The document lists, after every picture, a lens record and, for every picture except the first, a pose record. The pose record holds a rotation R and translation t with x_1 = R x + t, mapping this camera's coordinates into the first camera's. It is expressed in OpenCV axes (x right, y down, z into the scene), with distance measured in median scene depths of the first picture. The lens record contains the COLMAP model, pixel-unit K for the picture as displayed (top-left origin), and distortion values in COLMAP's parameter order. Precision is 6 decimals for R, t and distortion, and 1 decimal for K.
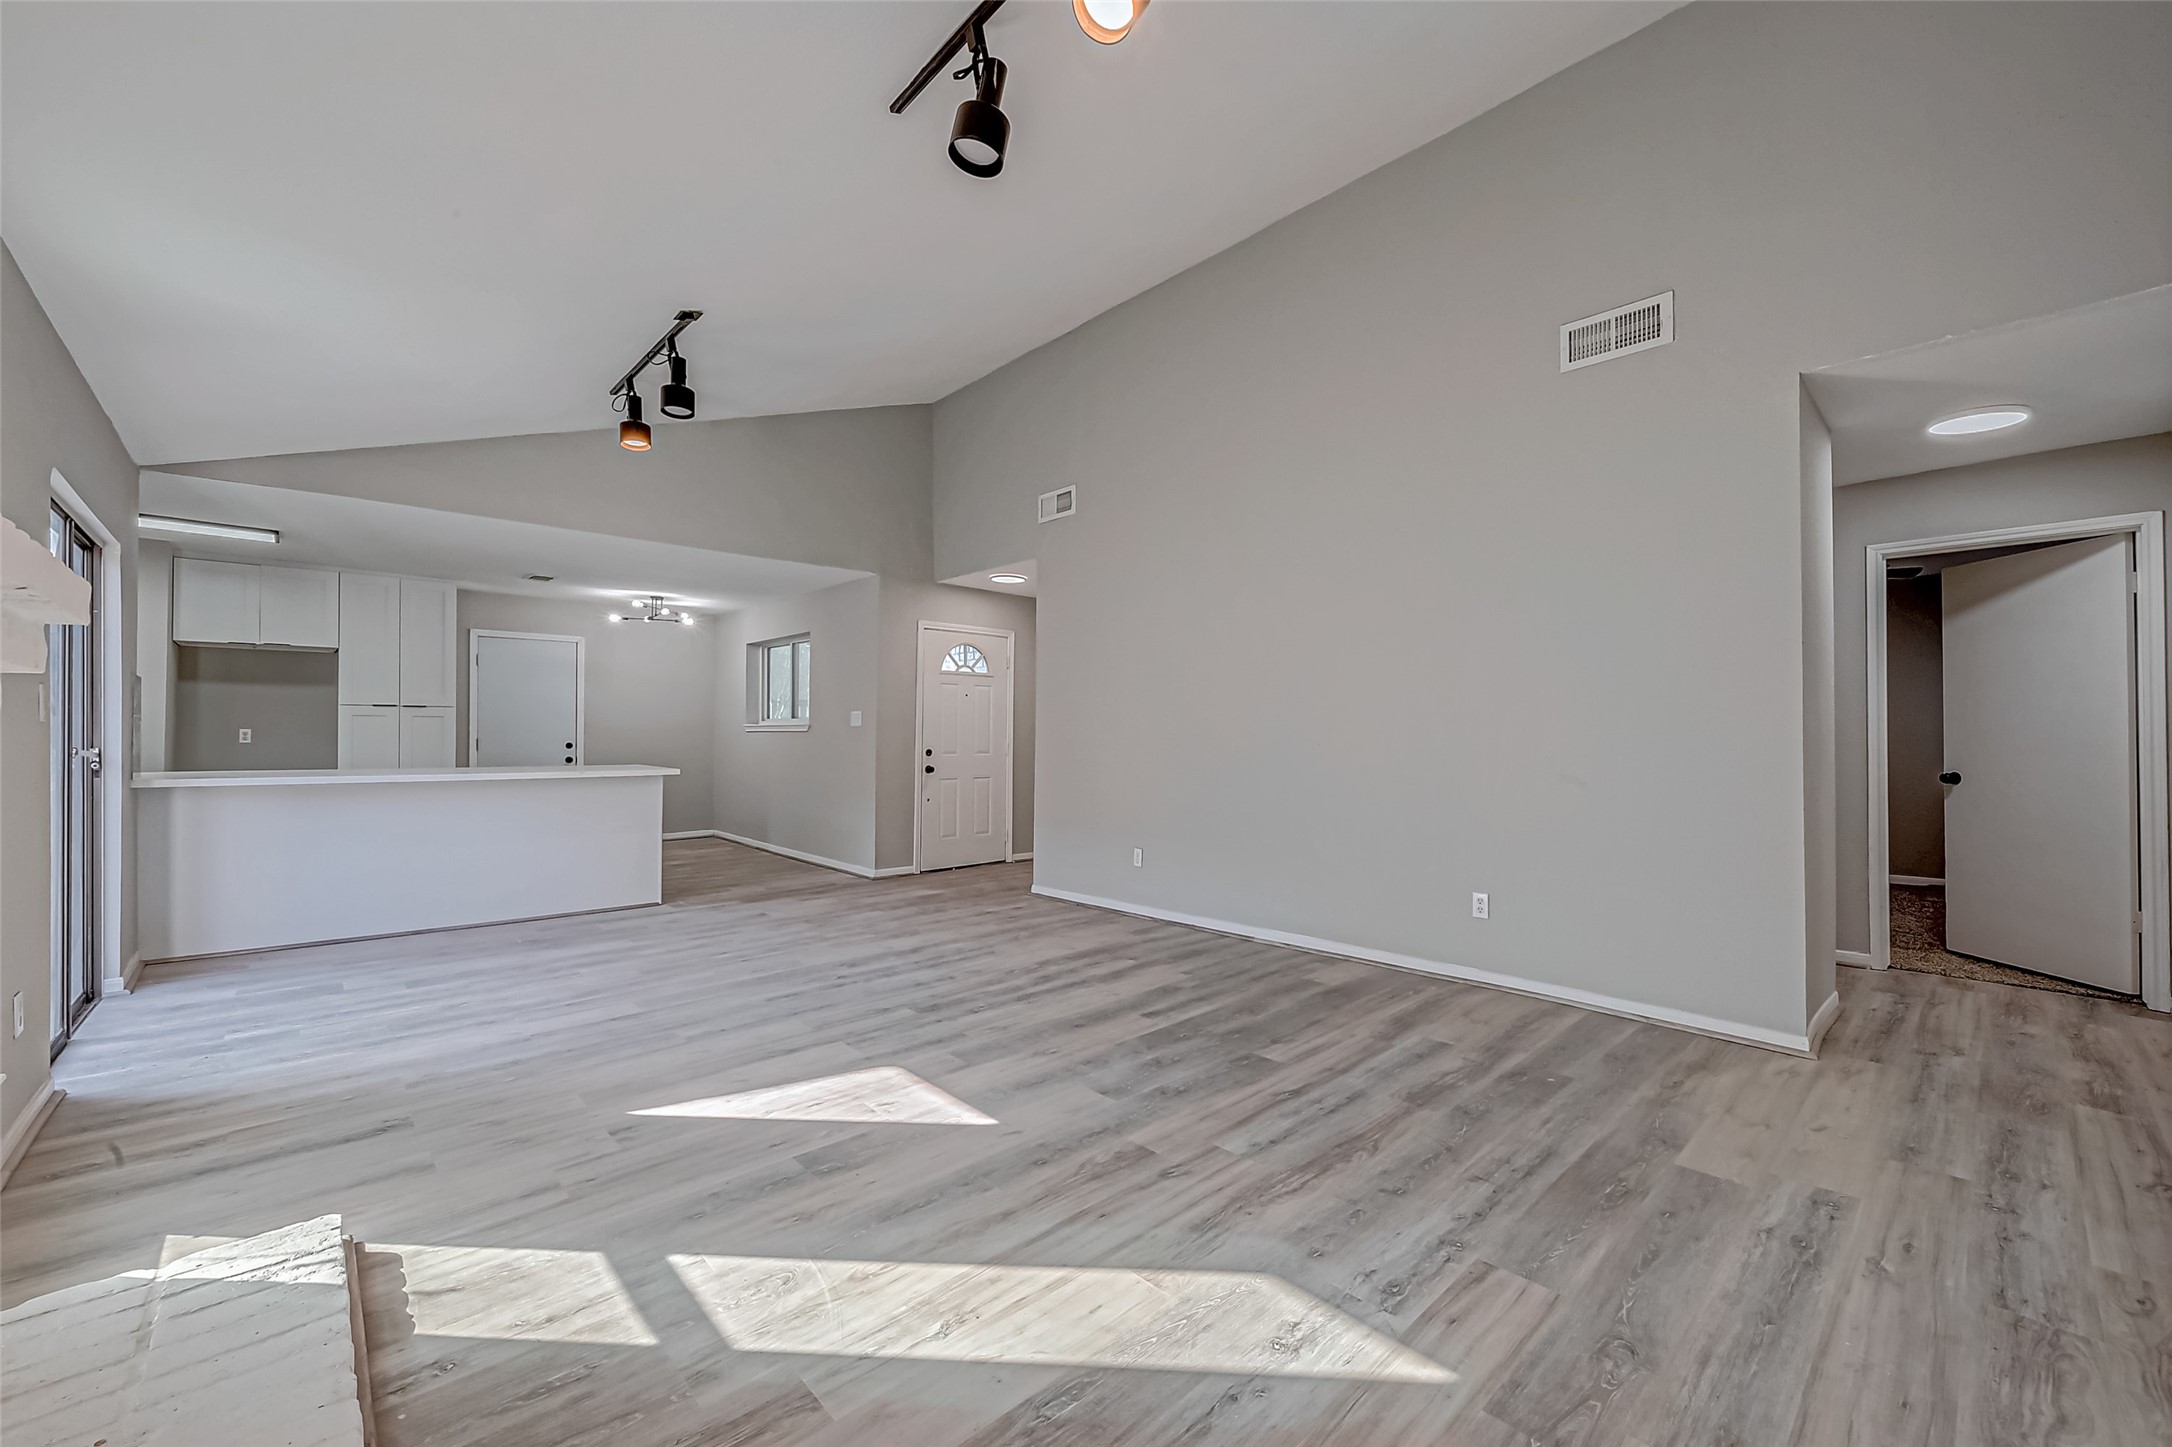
lens RADIAL K [[889.7, 0, 1060.1], [0, 889.7, 724.4], [0, 0, 1]] dist [0.000688, 0.000064]
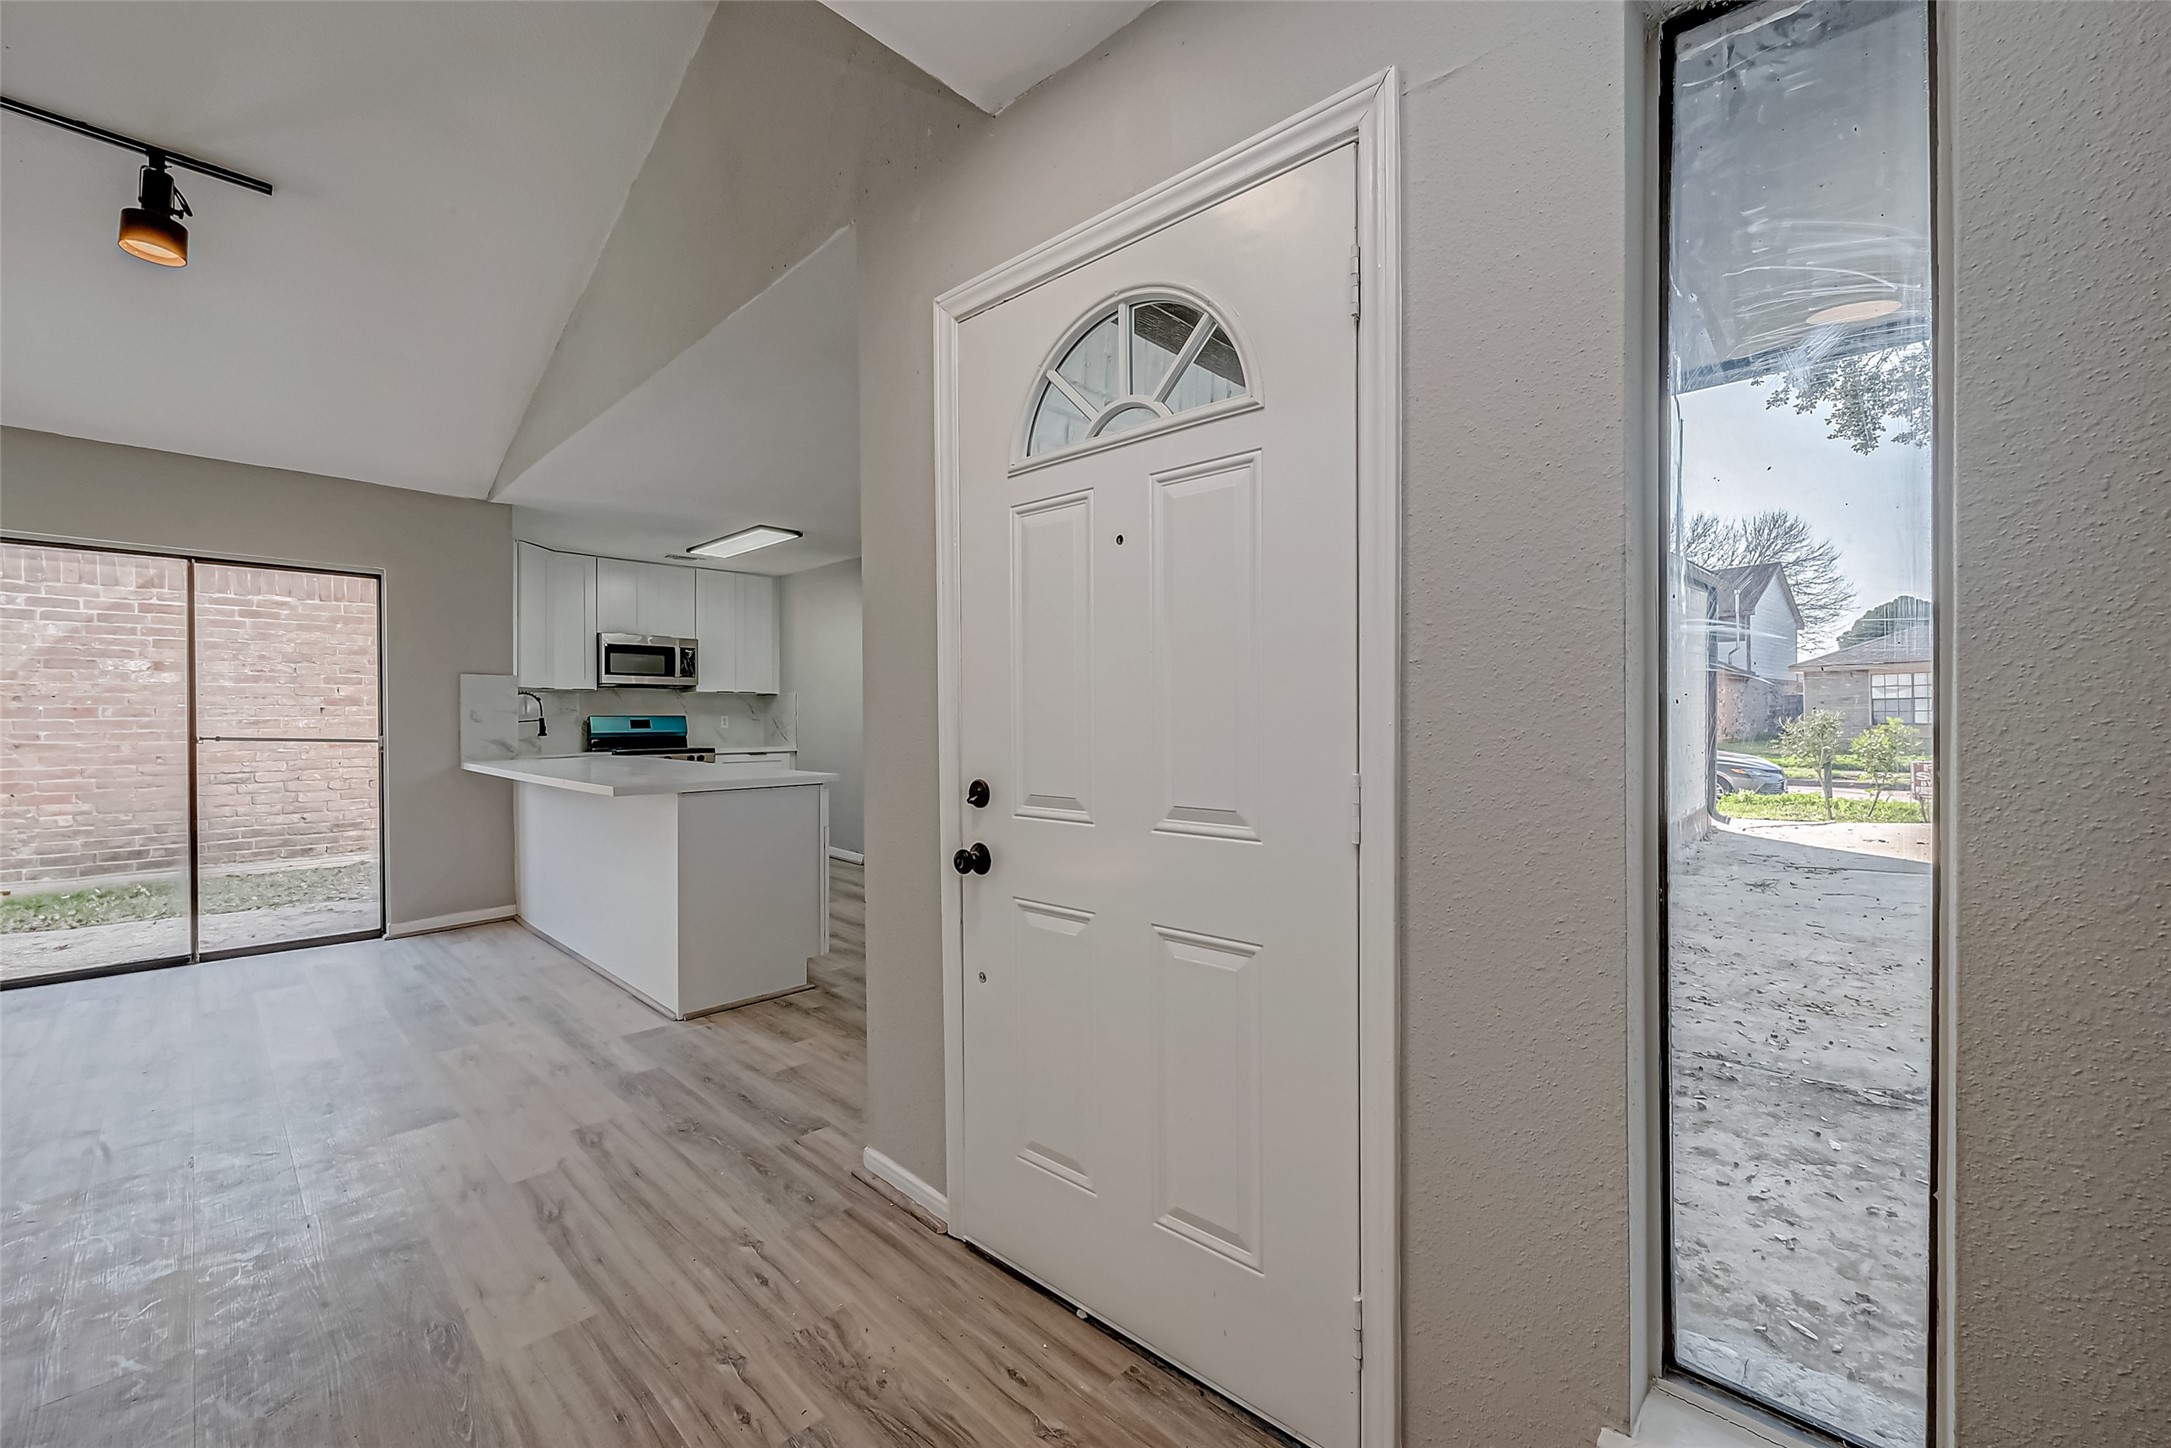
lens RADIAL K [[865.4, 0, 1083.0], [0, 865.4, 720.3], [0, 0, 1]] dist [0.001221, 0.001318]
pose [[0.084201, -0.000587, -0.996449, 0.228195], [0.011920, 0.999929, 0.000418, 0.021586], [0.996377, -0.011912, 0.084202, 2.143414]]
